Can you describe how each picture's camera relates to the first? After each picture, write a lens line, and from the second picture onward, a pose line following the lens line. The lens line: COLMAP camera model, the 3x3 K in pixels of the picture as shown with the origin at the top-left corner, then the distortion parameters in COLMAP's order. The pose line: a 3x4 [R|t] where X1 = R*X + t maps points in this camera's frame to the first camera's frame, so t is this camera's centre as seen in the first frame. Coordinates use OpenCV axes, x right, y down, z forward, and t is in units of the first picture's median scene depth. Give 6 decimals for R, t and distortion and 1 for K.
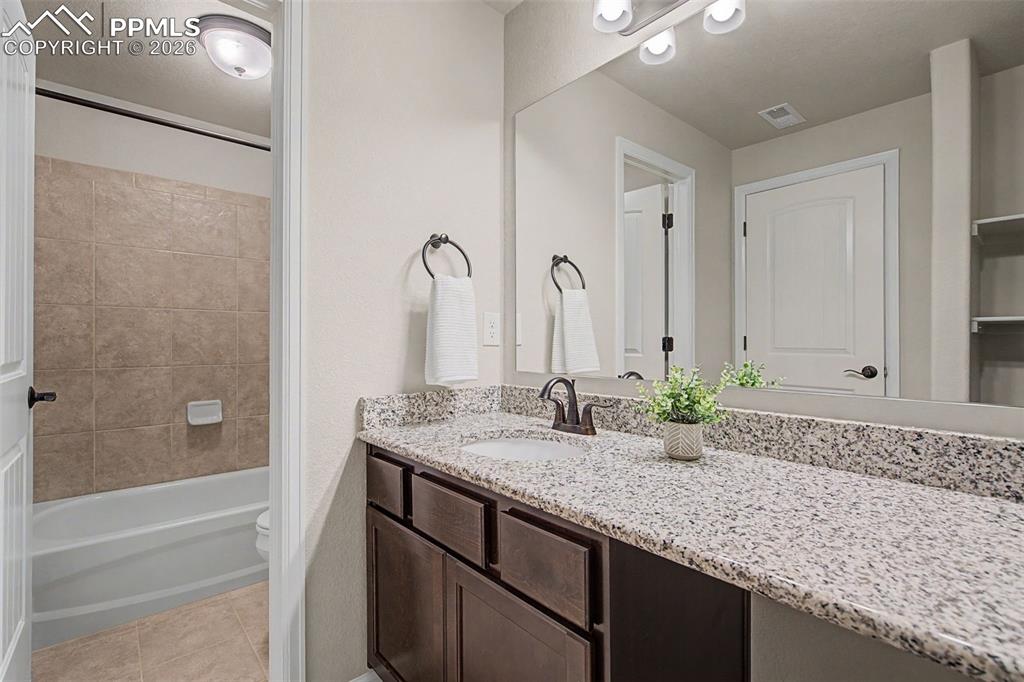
lens RADIAL K [[458.1, 0, 512.1], [0, 458.1, 340.1], [0, 0, 1]] dist [-0.005670, 0.001365]
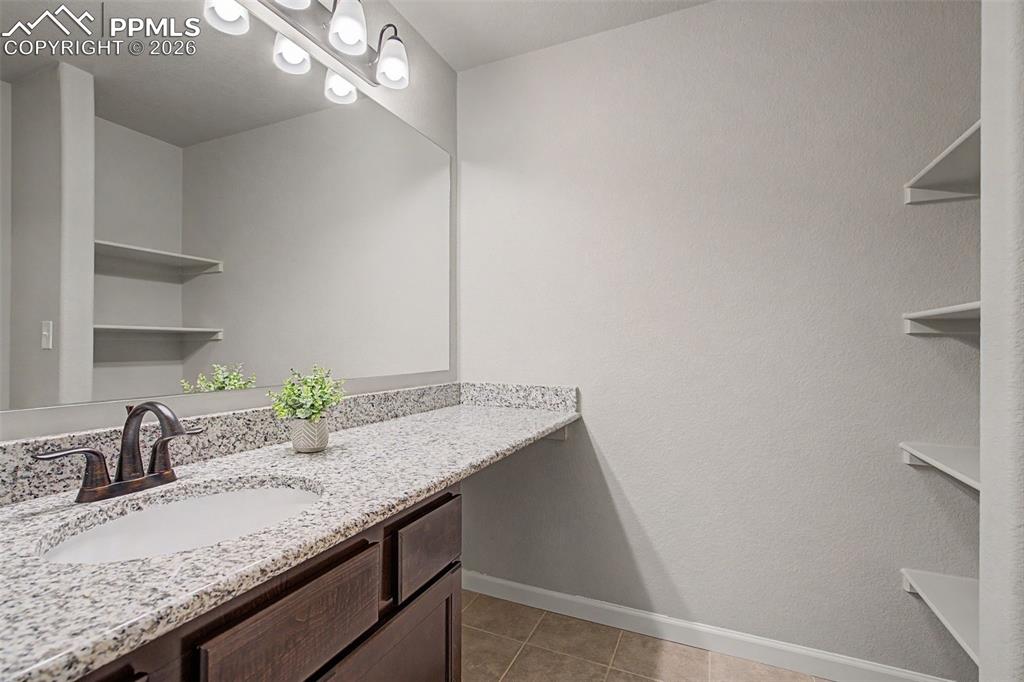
lens RADIAL K [[458.1, 0, 510.4], [0, 458.1, 339.2], [0, 0, 1]] dist [-0.005670, 0.001365]
pose [[-0.396363, 0.008930, 0.918051, -0.927057], [-0.004172, 0.999925, -0.011527, -0.001638], [-0.918085, -0.008399, -0.396296, 1.116817]]
